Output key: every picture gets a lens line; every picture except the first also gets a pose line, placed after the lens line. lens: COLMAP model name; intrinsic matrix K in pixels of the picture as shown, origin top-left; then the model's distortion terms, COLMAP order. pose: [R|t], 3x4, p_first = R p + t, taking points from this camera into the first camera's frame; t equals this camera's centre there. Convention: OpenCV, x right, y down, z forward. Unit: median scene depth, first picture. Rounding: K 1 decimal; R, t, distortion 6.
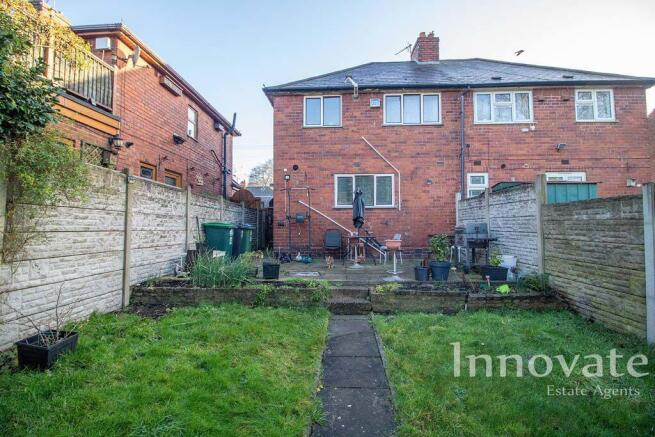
lens RADIAL K [[302.6, 0, 326.9], [0, 302.6, 217.7], [0, 0, 1]] dist [-0.000326, -0.000036]
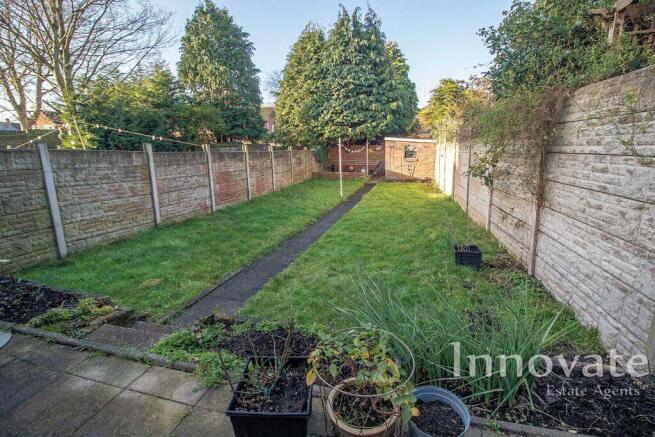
lens RADIAL K [[302.6, 0, 326.6], [0, 302.6, 218.3], [0, 0, 1]] dist [-0.000326, -0.000036]
pose [[-0.977220, -0.034806, 0.209353, -0.381131], [0.007624, 0.980066, 0.198526, -0.031585], [-0.212090, 0.195599, -0.957475, 1.773838]]
